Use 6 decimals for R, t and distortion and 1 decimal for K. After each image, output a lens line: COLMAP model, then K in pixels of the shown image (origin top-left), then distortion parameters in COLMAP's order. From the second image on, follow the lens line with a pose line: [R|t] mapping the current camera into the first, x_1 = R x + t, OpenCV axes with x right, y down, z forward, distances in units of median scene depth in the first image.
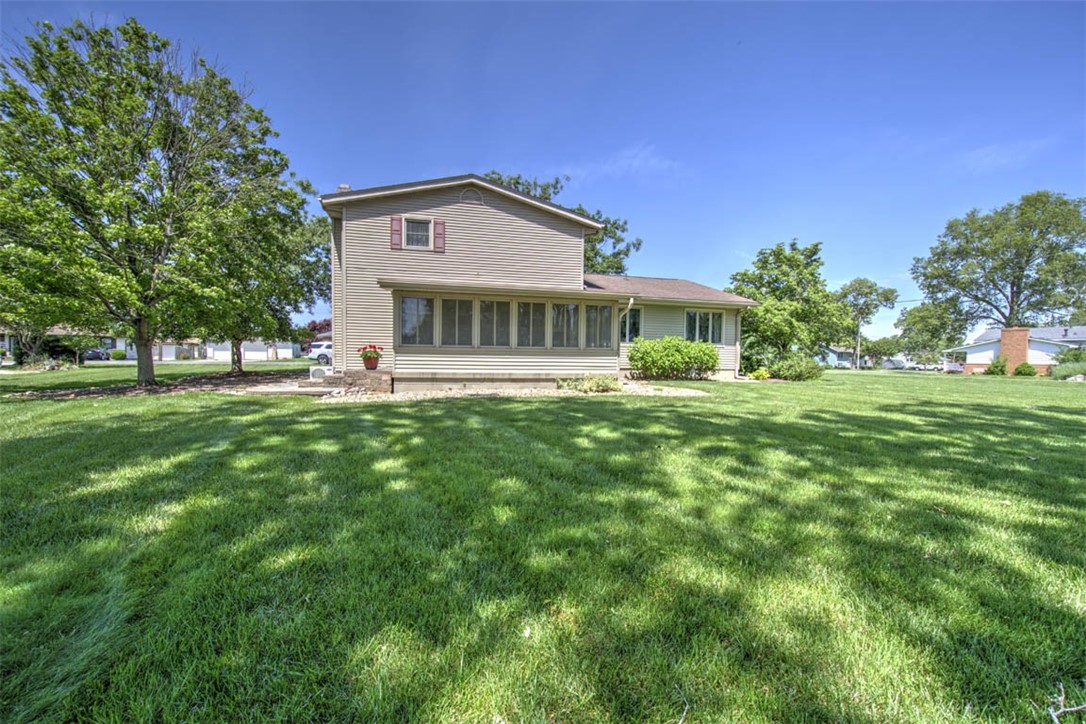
lens RADIAL K [[469.7, 0, 543.1], [0, 469.7, 361.7], [0, 0, 1]] dist [-0.001890, -0.000643]
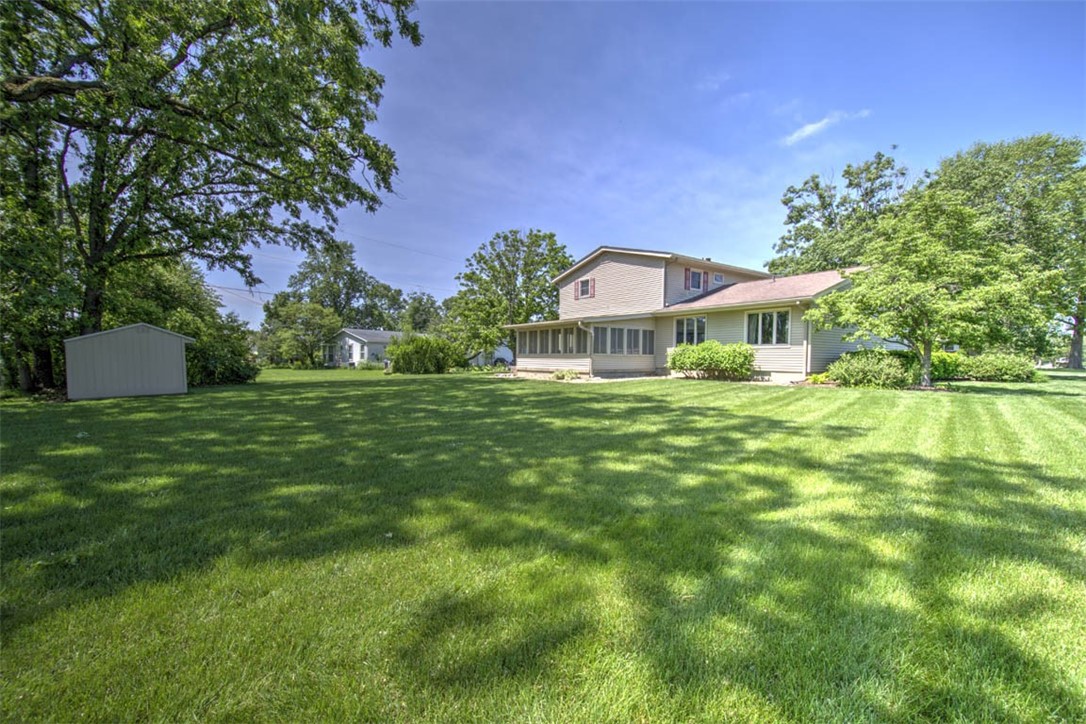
lens RADIAL K [[469.7, 0, 543.3], [0, 469.7, 363.2], [0, 0, 1]] dist [-0.001890, -0.000643]
pose [[0.390017, -0.005828, -0.920789, 1.258109], [0.005850, 0.999975, -0.003851, 0.007642], [0.920789, -0.003885, 0.390042, 0.184620]]
